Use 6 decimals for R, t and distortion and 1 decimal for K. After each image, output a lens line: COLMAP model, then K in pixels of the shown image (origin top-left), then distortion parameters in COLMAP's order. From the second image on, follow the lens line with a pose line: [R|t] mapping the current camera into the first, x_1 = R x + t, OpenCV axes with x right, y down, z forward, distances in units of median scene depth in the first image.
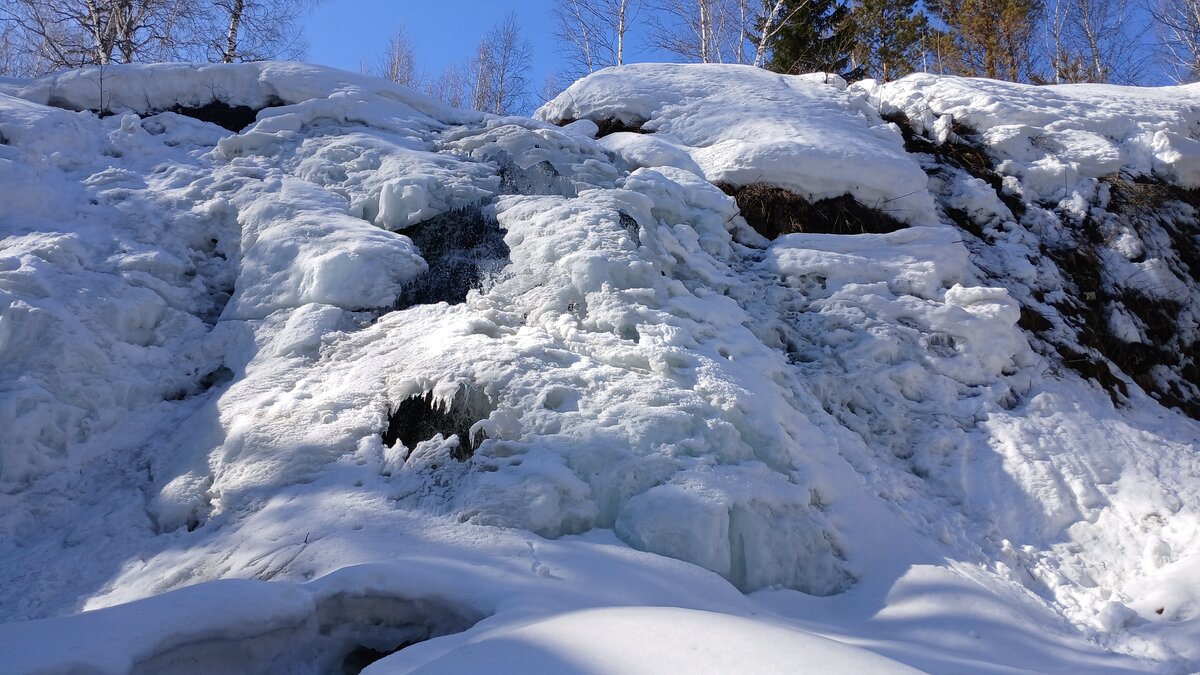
lens RADIAL K [[913.1, 0, 600.0], [0, 913.1, 337.5], [0, 0, 1]] dist [0.104943, -0.247031]
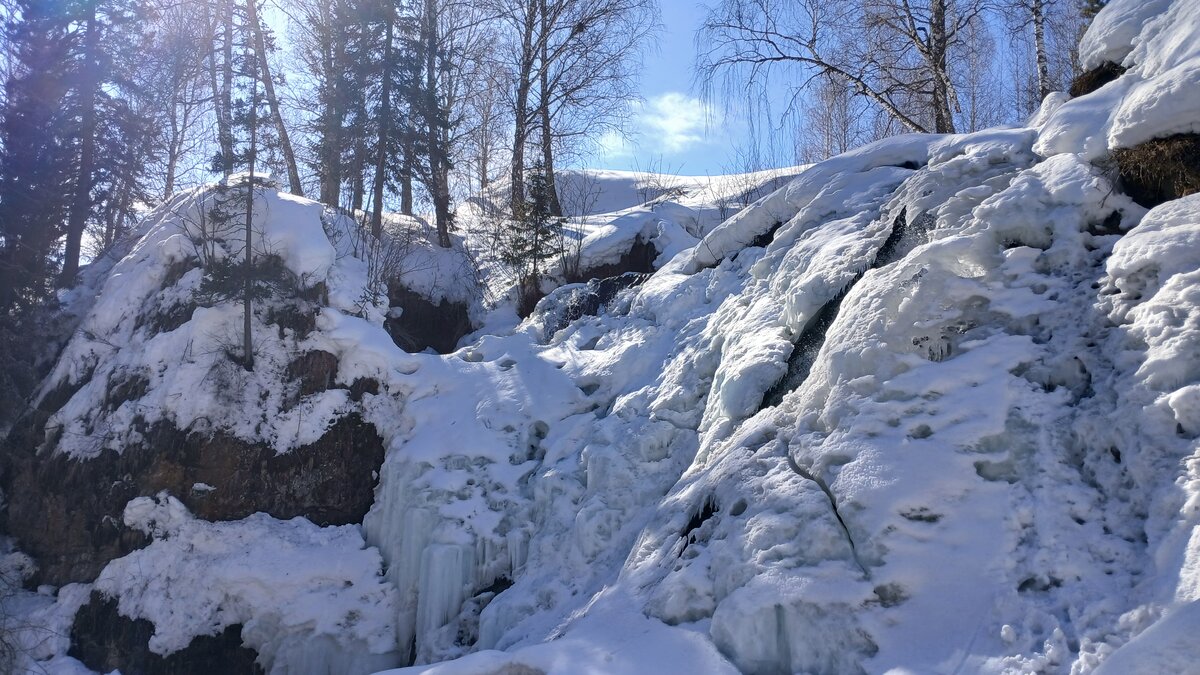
lens RADIAL K [[913.1, 0, 600.0], [0, 913.1, 337.5], [0, 0, 1]] dist [0.104943, -0.247031]
pose [[0.377795, -0.176193, -0.908970, 0.878930], [0.293431, 0.953906, -0.062945, -0.113135], [0.878162, -0.242940, 0.412081, 0.238037]]
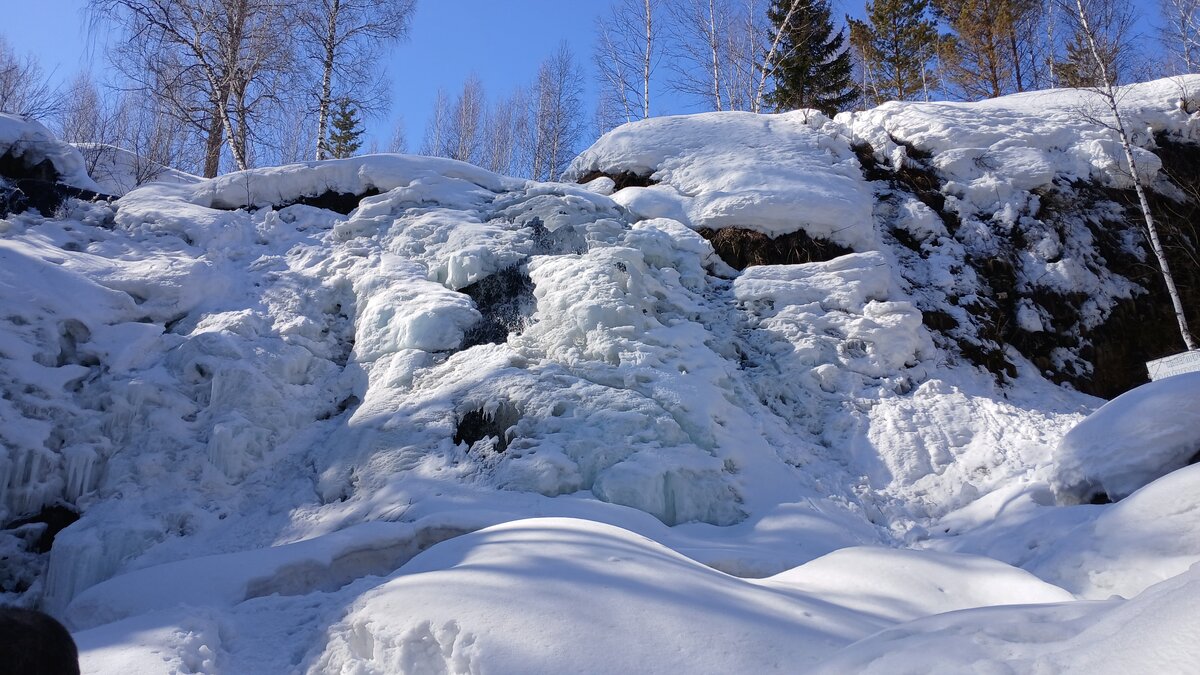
lens RADIAL K [[928.4, 0, 600.9], [0, 928.4, 317.9], [0, 0, 1]] dist [0.076903, -0.149378]
pose [[0.993028, -0.058197, -0.102507, 0.146640], [0.059397, 0.998197, 0.008689, -0.074916], [0.101816, -0.014717, 0.994694, -0.434187]]
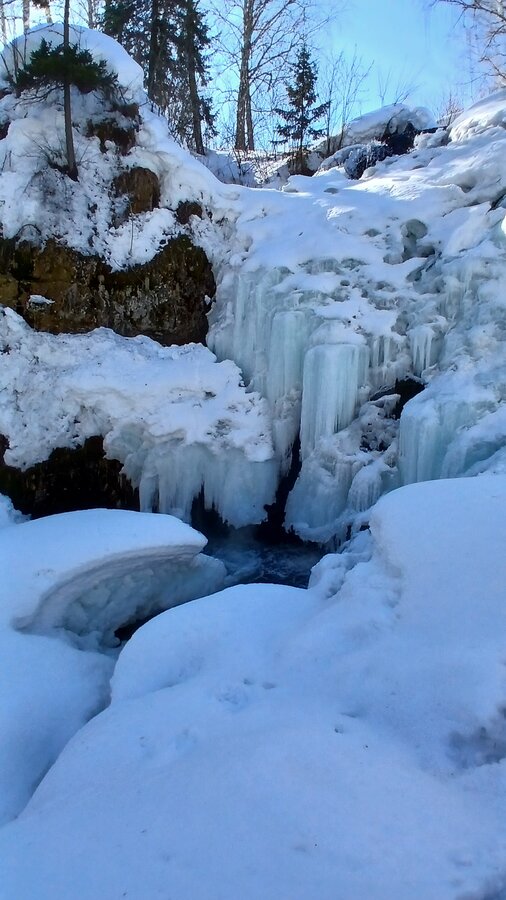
lens RADIAL K [[449.9, 0, 253.0], [0, 449.9, 450.0], [0, 0, 1]] dist [0.002110, -0.046147]
pose [[0.451229, 0.086230, -0.888233, -0.144362], [0.288137, 0.927935, 0.236460, -0.001725], [0.844612, -0.362630, 0.393865, 0.136401]]
